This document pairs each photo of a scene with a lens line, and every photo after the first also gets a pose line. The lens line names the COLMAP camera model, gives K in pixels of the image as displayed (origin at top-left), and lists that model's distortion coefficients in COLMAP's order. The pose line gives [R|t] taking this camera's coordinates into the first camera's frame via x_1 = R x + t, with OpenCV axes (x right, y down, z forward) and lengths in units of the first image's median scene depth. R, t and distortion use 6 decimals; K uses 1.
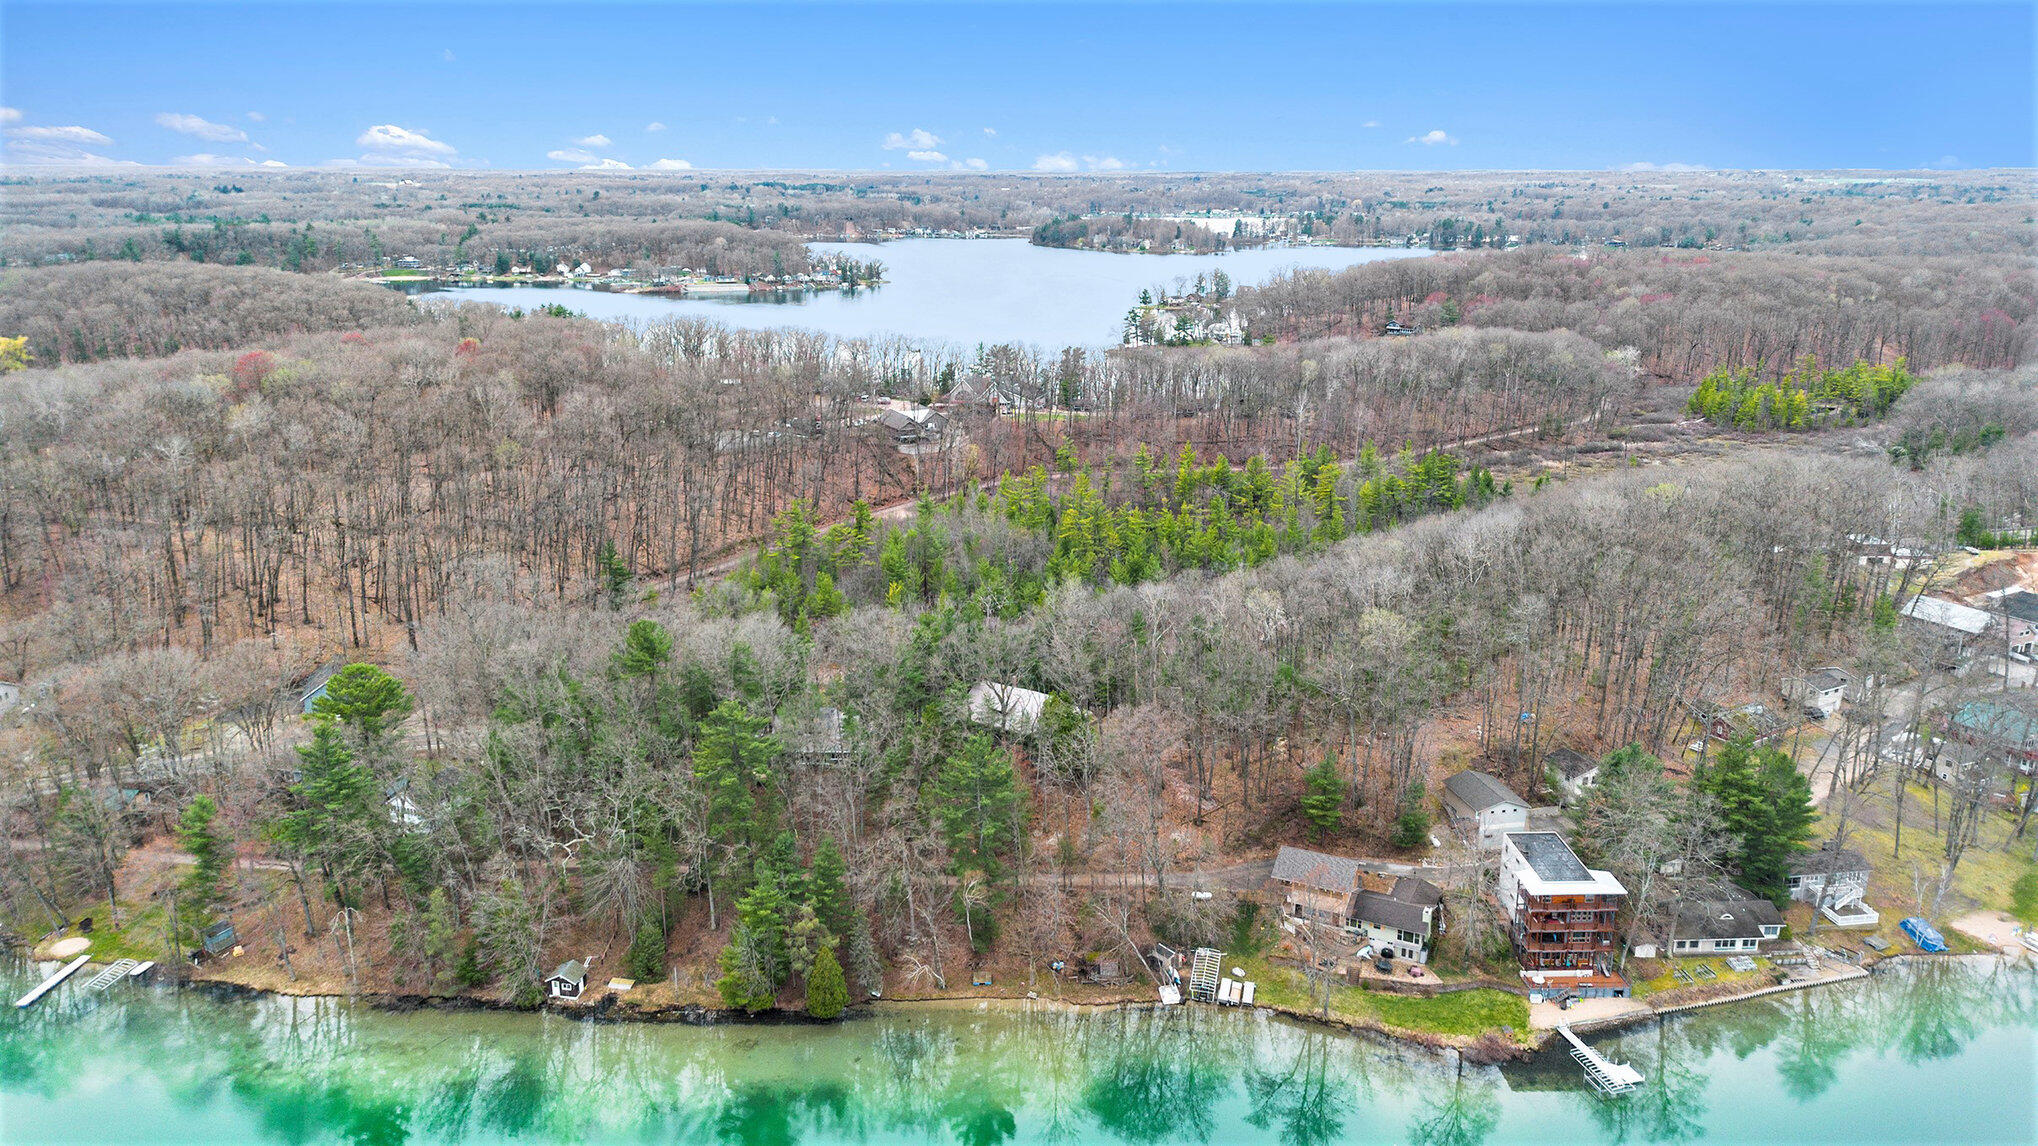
lens RADIAL K [[1445.8, 0, 1019.0], [0, 1445.8, 573.0], [0, 0, 1]] dist [0.016174, 0.003566]
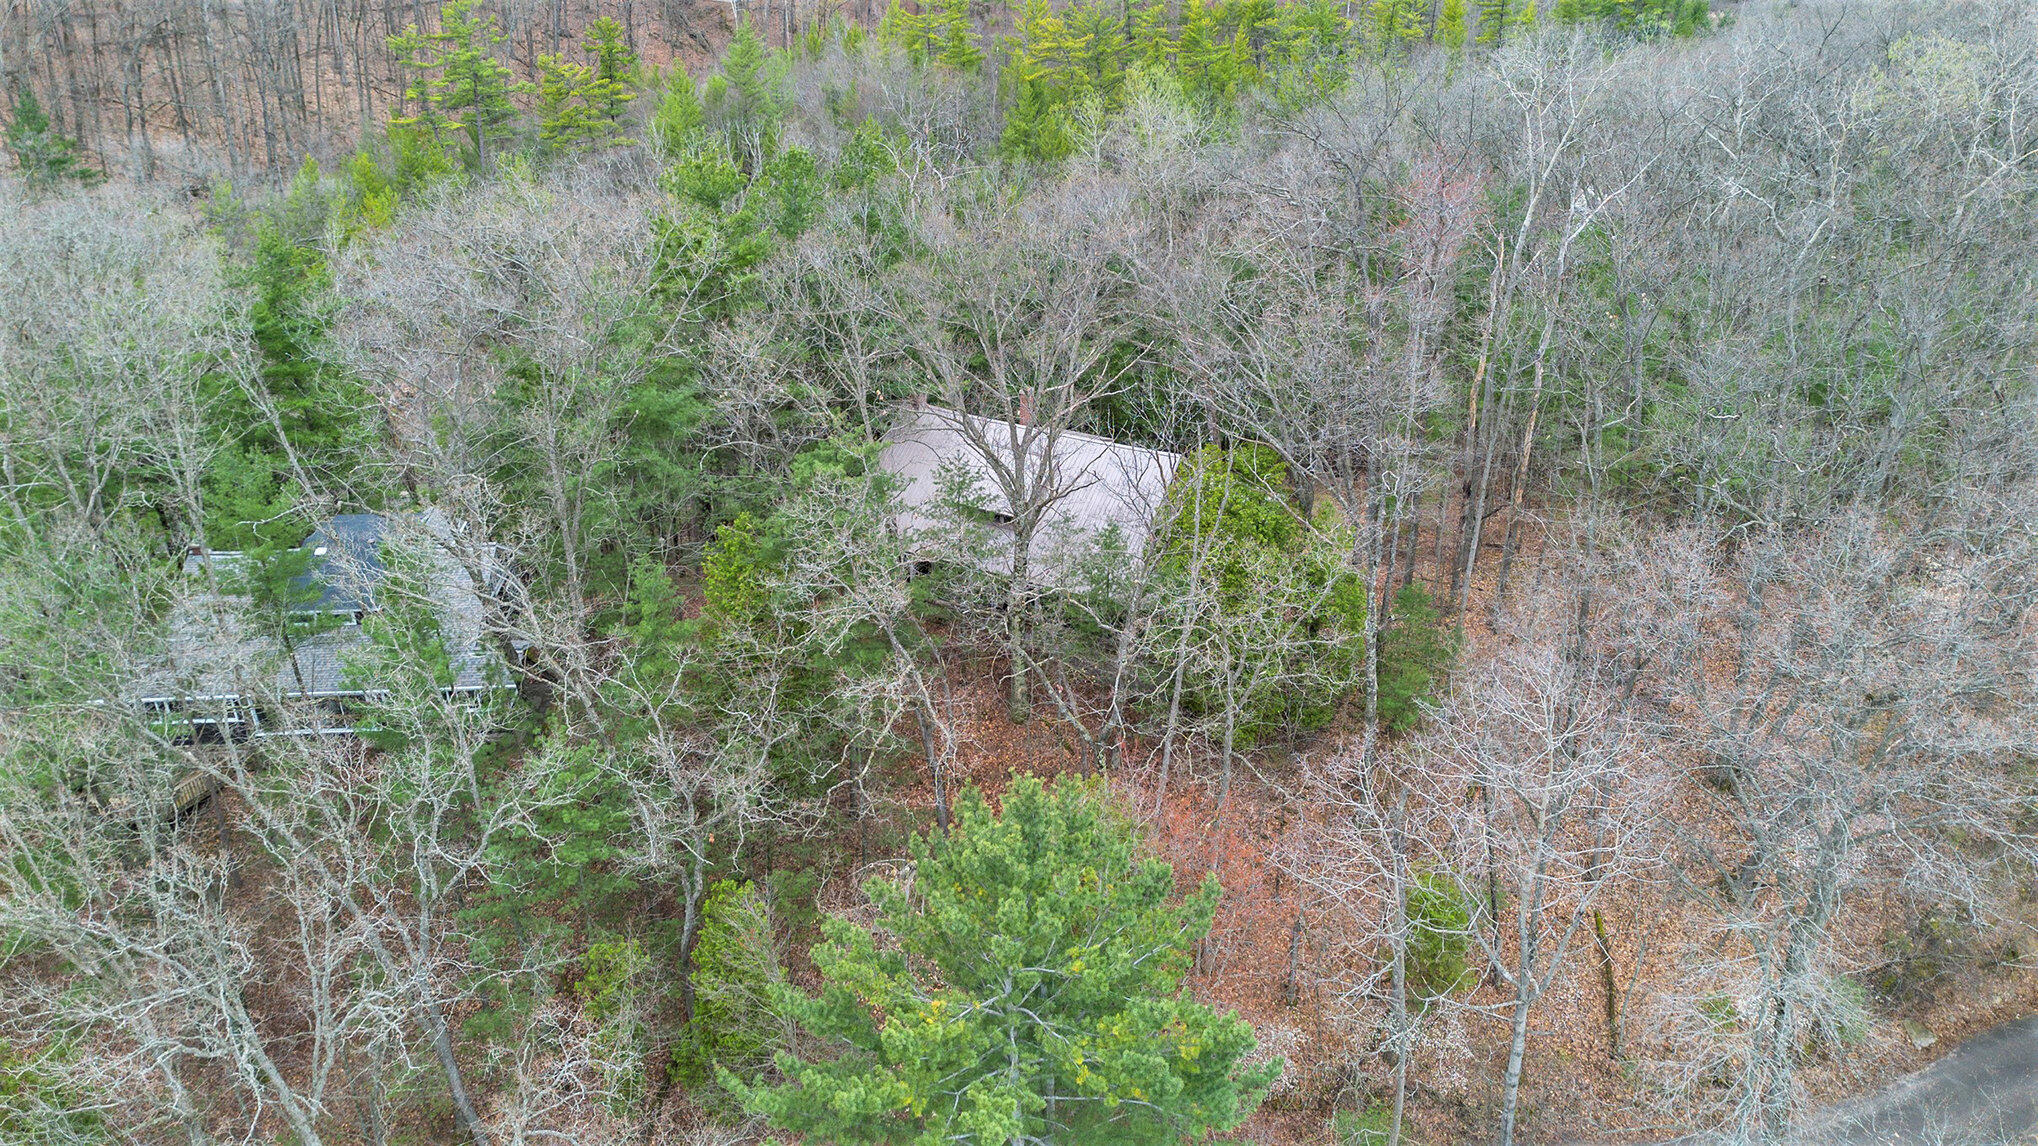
lens RADIAL K [[1387.7, 0, 1019.0], [0, 1387.7, 573.0], [0, 0, 1]] dist [0.056103, -0.058139]
pose [[0.994720, -0.048886, 0.090232, -0.035033], [0.027540, 0.974159, 0.224177, 0.047159], [-0.098860, -0.220509, 0.970362, 0.756762]]
